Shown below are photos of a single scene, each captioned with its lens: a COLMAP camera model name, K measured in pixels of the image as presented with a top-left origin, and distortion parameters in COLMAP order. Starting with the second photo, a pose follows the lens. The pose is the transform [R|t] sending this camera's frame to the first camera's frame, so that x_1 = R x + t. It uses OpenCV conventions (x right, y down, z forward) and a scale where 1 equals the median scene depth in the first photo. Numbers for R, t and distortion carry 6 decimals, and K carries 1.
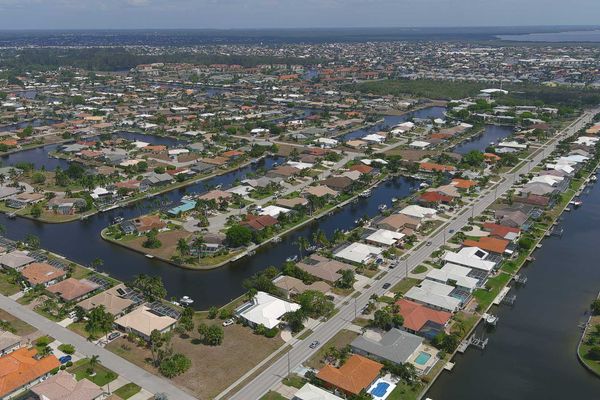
lens RADIAL K [[543.0, 0, 300.0], [0, 543.0, 200.0], [0, 0, 1]] dist [0.011692, 0.010054]
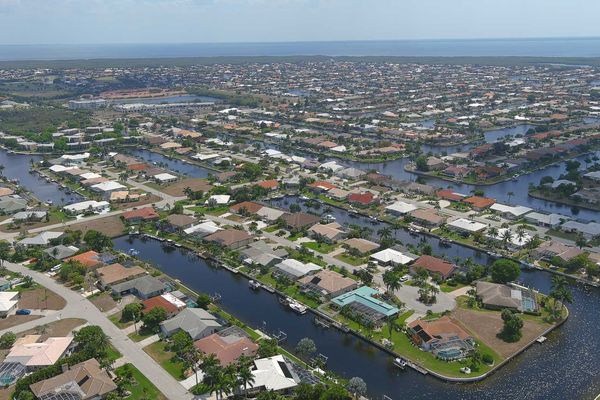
lens RADIAL K [[543.0, 0, 300.0], [0, 543.0, 200.0], [0, 0, 1]] dist [0.011692, 0.010054]
pose [[0.238837, -0.263556, 0.934610, -0.894140], [0.309941, 0.932812, 0.183845, -0.272726], [-0.920268, 0.245765, 0.304477, 0.945712]]
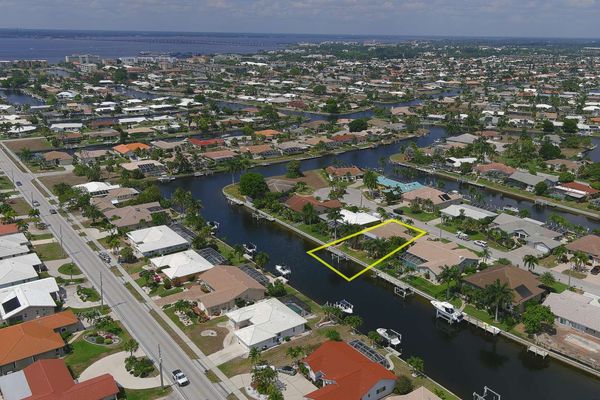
lens RADIAL K [[543.0, 0, 300.0], [0, 543.0, 200.0], [0, 0, 1]] dist [0.011692, 0.010054]
pose [[-0.324103, 0.278835, -0.903996, 0.623297], [-0.304581, 0.873939, 0.378763, -0.253668], [0.895650, 0.398098, -0.198318, 1.181234]]
